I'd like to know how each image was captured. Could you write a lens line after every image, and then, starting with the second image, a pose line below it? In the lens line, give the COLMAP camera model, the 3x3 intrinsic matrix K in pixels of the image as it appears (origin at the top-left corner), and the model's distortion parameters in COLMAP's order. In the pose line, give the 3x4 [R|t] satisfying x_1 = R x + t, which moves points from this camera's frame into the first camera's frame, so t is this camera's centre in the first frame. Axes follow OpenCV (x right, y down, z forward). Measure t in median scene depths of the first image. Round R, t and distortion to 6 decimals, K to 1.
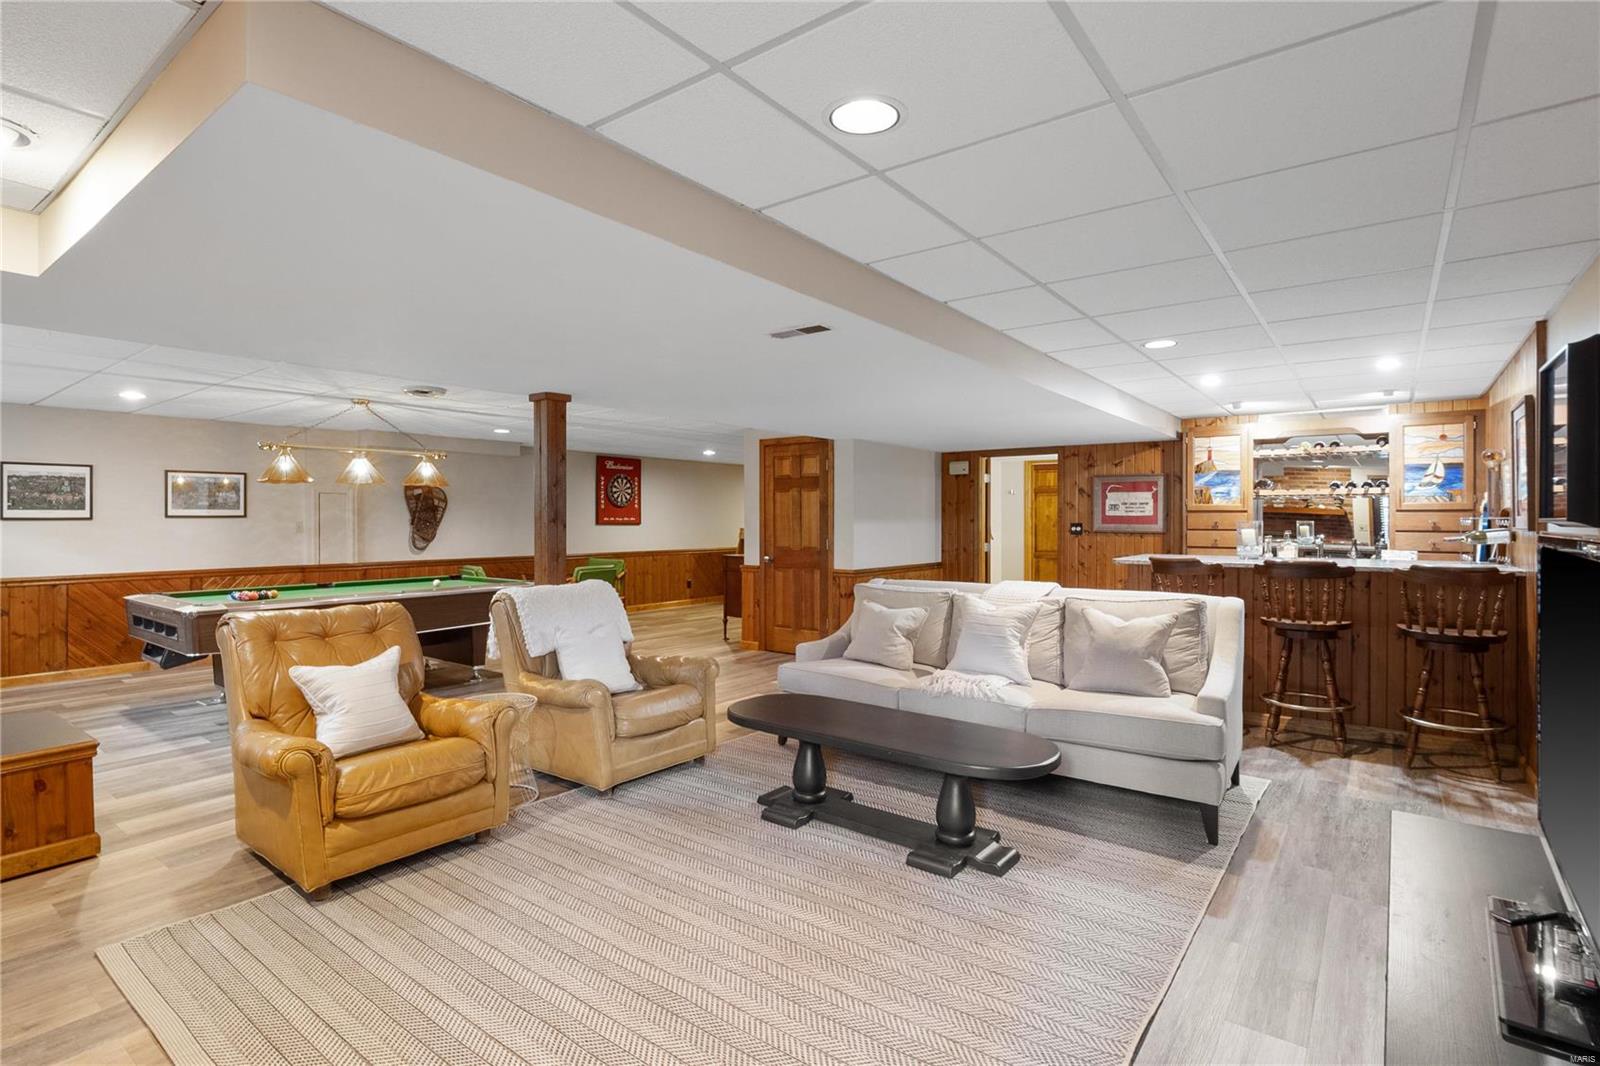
lens RADIAL K [[778.6, 0, 765.5], [0, 778.6, 523.7], [0, 0, 1]] dist [-0.003068, -0.001585]
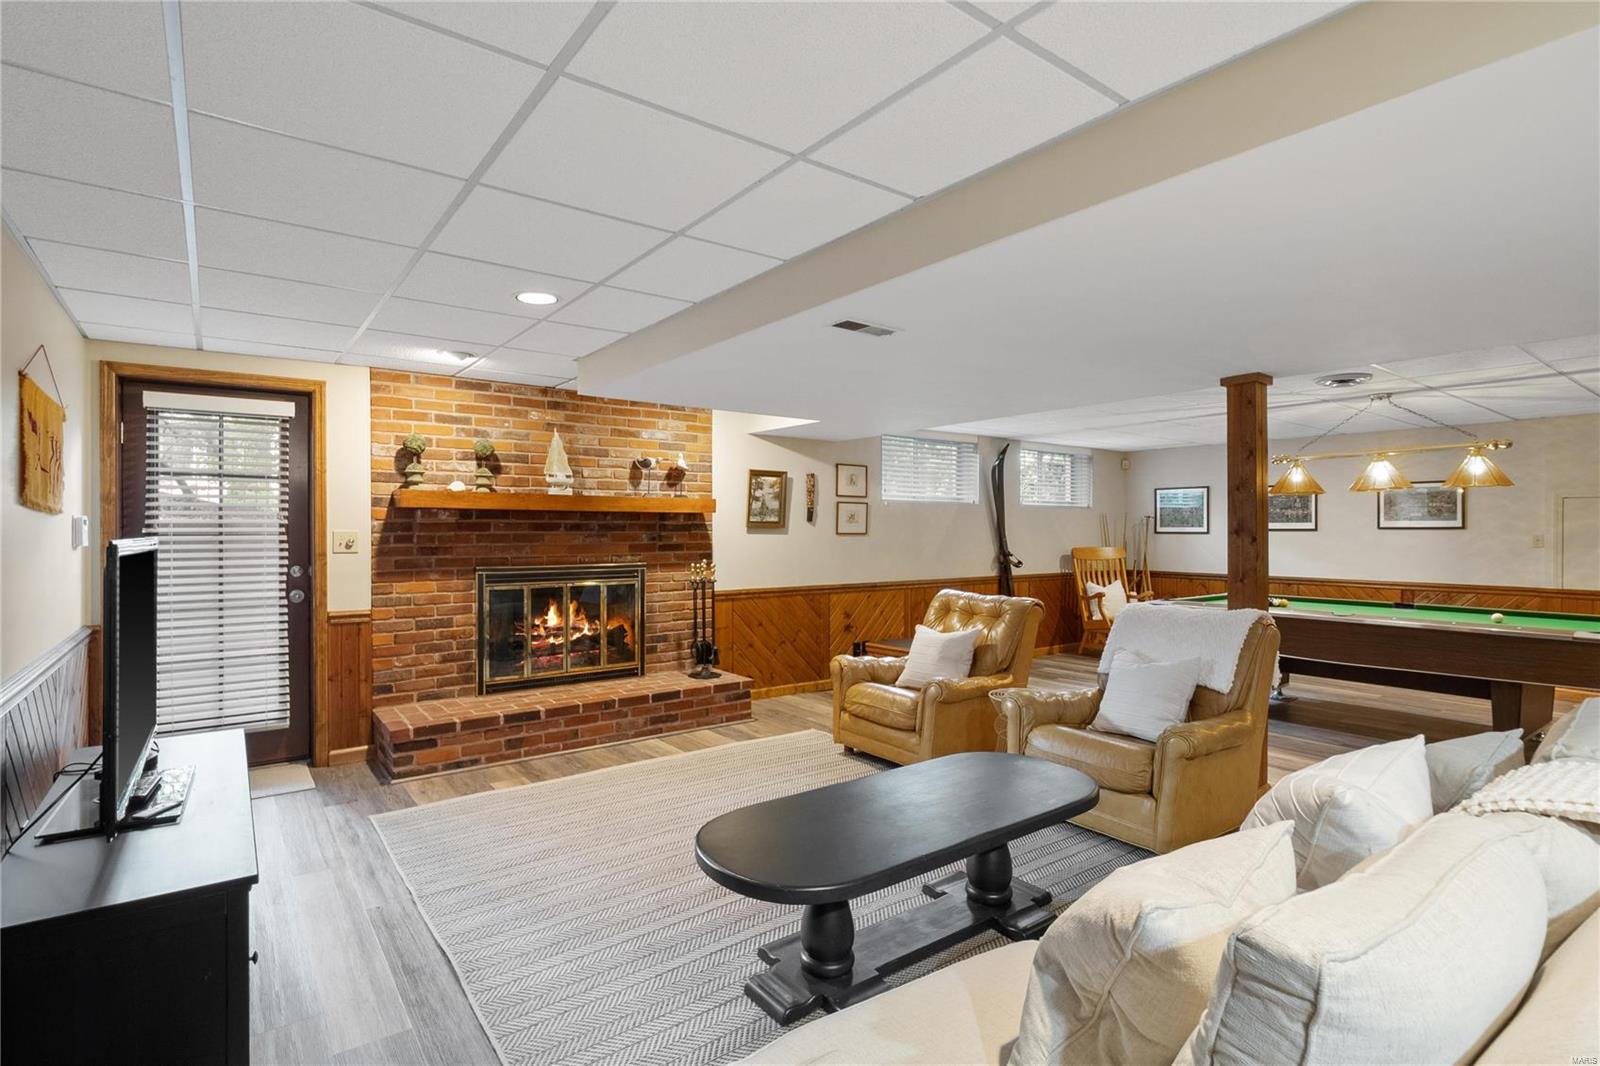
lens RADIAL K [[778.6, 0, 800.3], [0, 778.6, 533.6], [0, 0, 1]] dist [-0.003068, -0.001585]
pose [[-0.243999, 0.005992, -0.969757, 0.450200], [-0.008200, 0.999932, 0.008242, -0.004032], [0.969741, 0.009963, -0.243933, 0.538993]]
